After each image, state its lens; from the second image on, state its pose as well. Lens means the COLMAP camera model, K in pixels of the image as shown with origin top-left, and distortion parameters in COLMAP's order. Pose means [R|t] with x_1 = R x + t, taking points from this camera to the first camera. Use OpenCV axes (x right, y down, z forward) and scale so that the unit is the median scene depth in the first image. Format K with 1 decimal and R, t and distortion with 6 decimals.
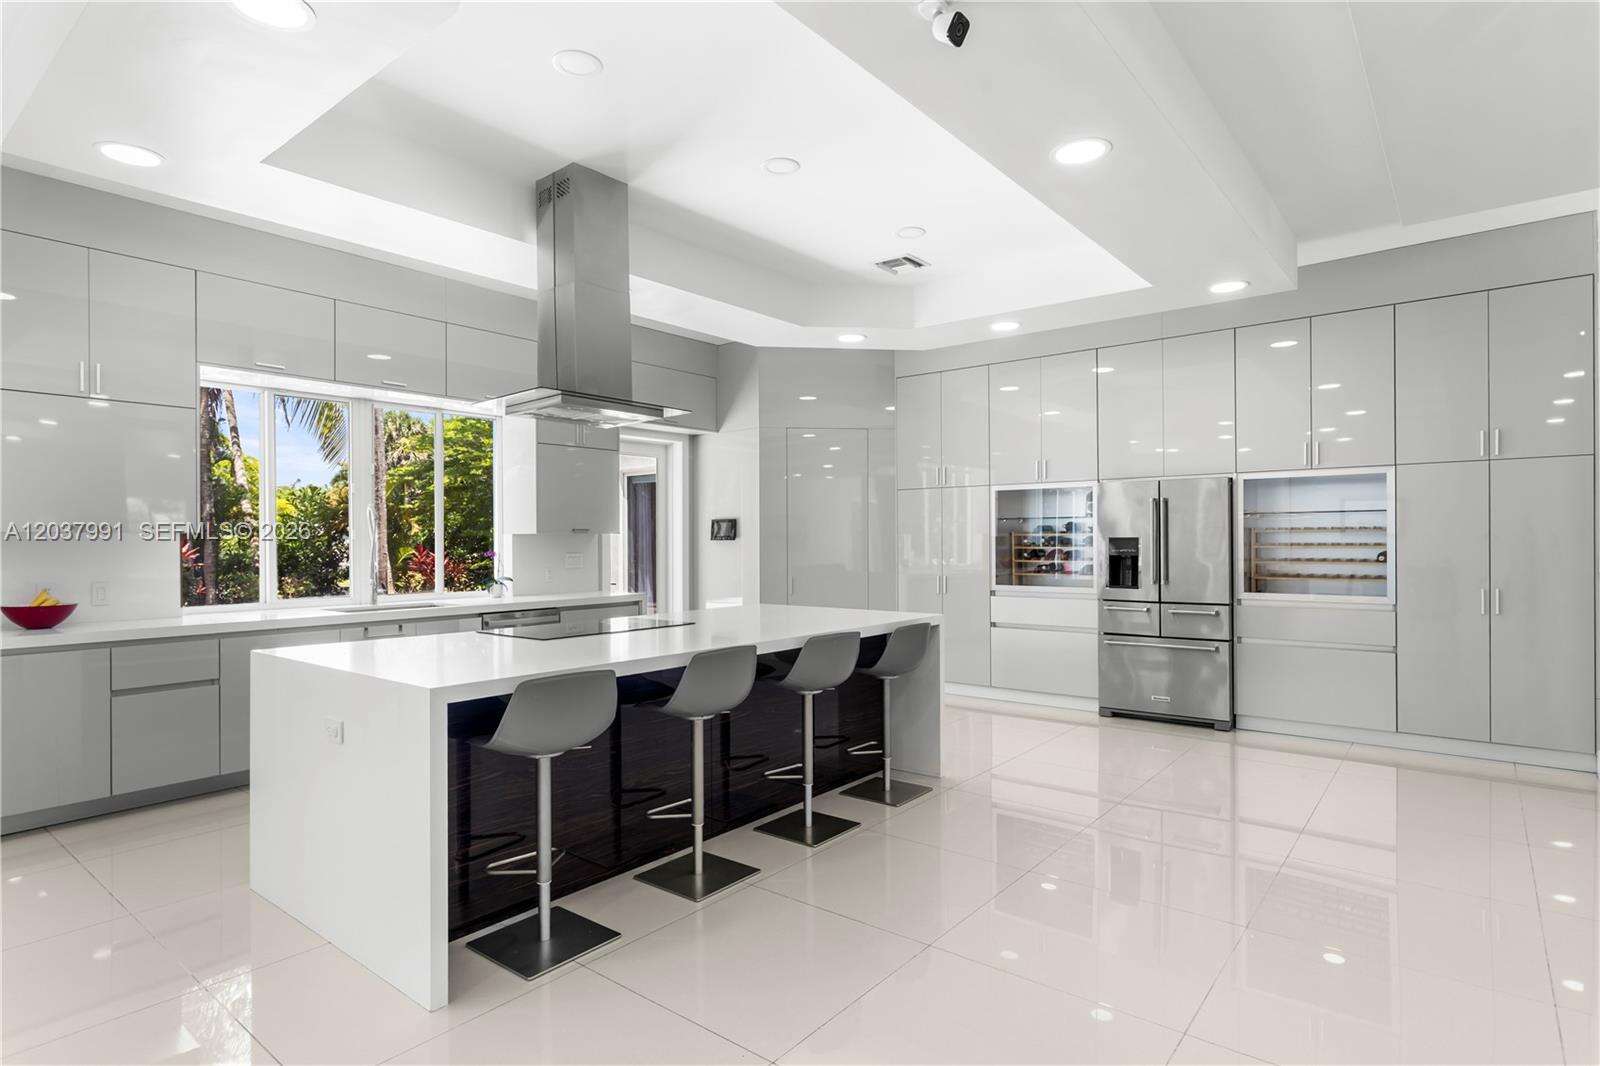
lens RADIAL K [[843.0, 0, 801.6], [0, 843.0, 534.8], [0, 0, 1]] dist [-0.003735, 0.003617]
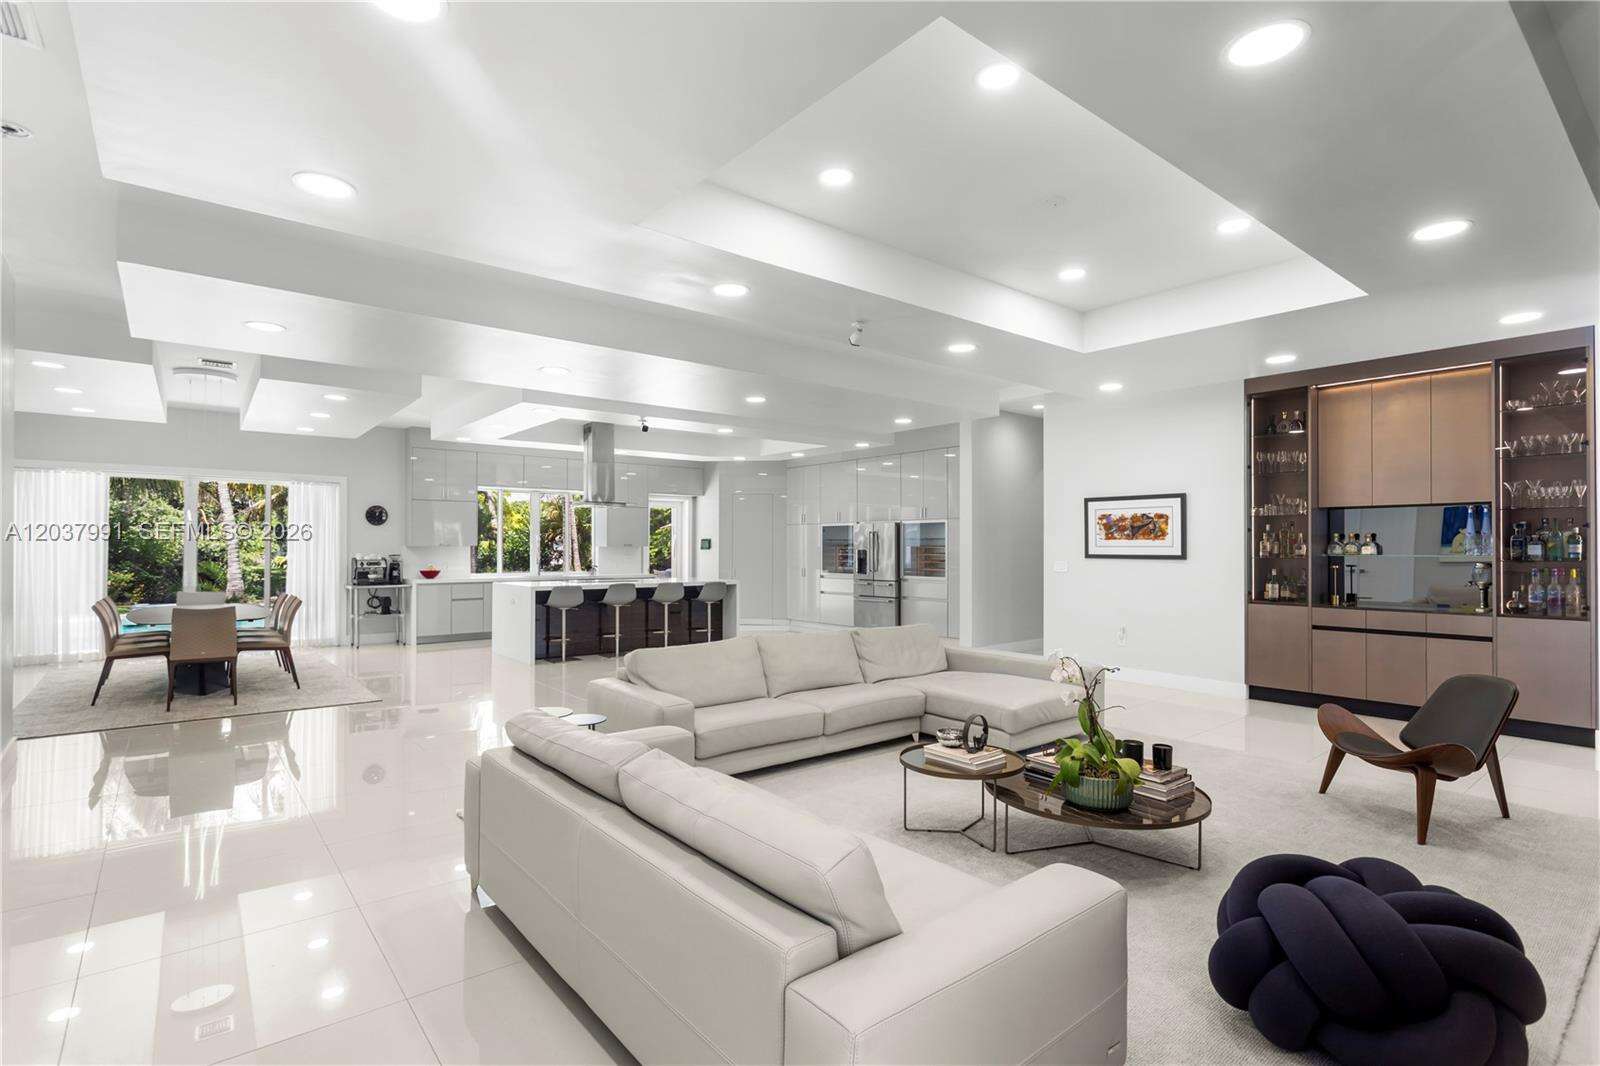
lens RADIAL K [[774.1, 0, 801.5], [0, 774.1, 531.5], [0, 0, 1]] dist [0.002335, -0.000112]
pose [[0.978903, 0.001689, -0.204318, 0.619537], [-0.004202, 0.999921, -0.011864, -0.019272], [0.204281, 0.012472, 0.978833, -0.928971]]
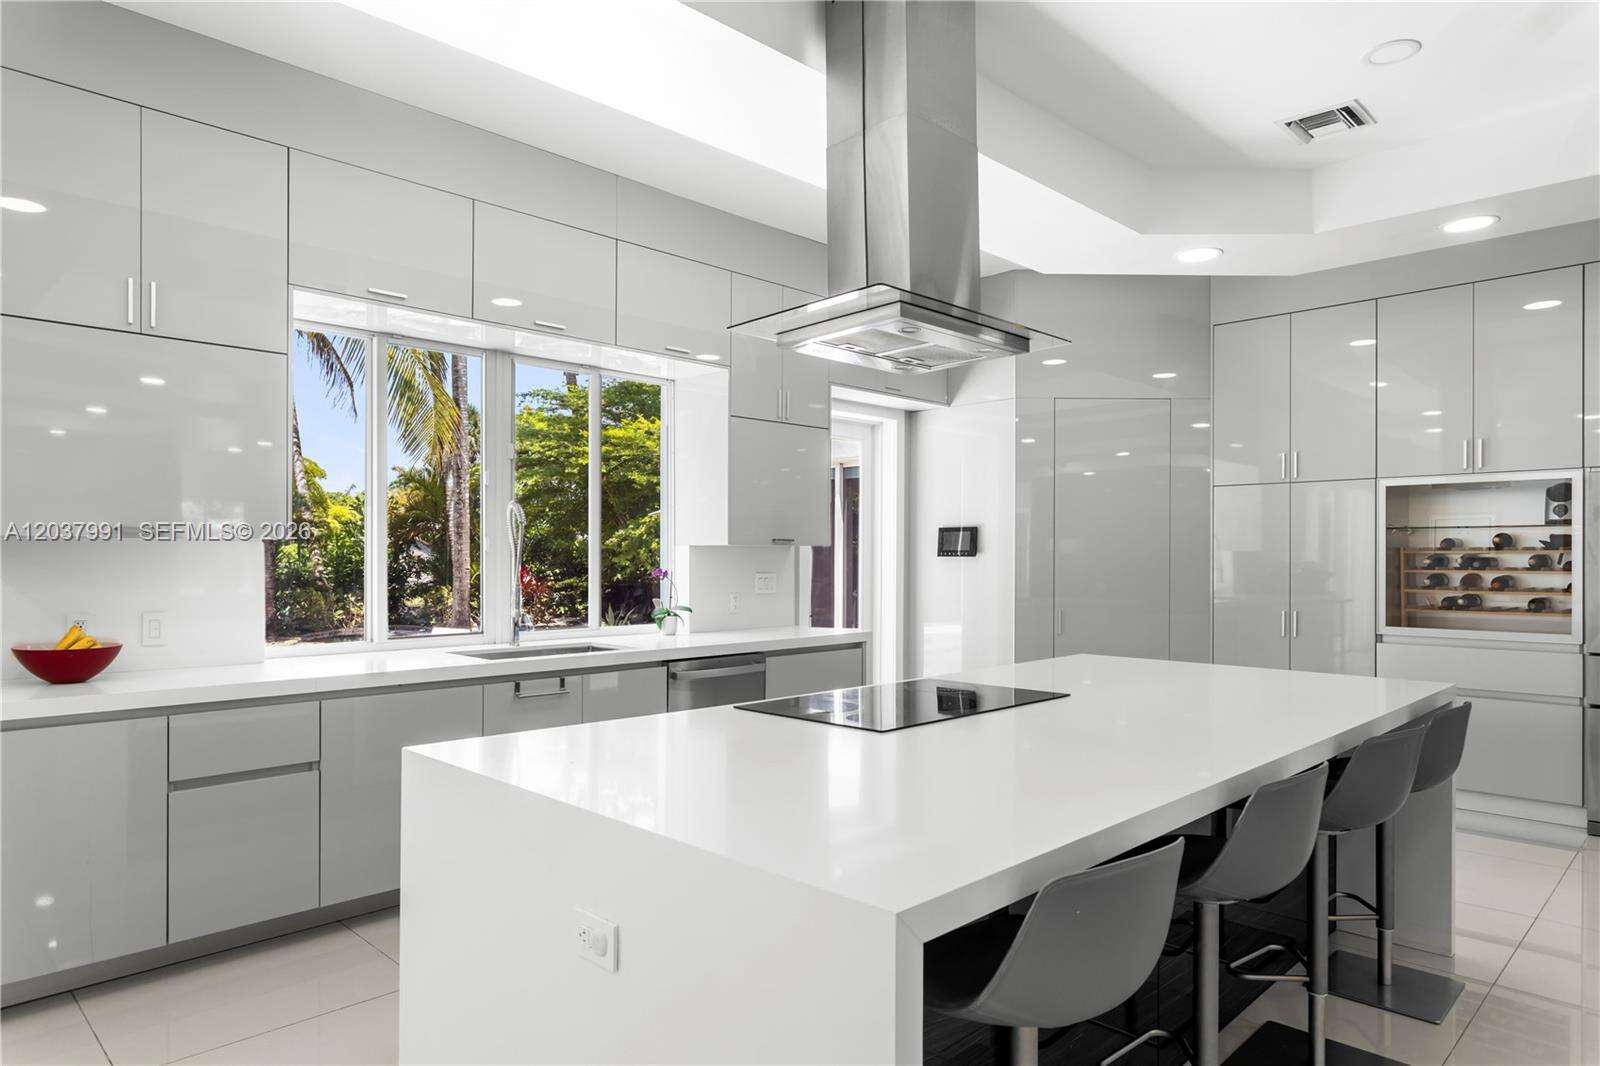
lens RADIAL K [[979.1, 0, 802.5], [0, 979.1, 549.7], [0, 0, 1]] dist [-0.002263, -0.000122]
pose [[0.994502, 0.007538, -0.104442, -0.165836], [-0.007541, 0.999971, 0.000372, 0.001661], [0.104442, 0.000418, 0.994531, 0.195139]]
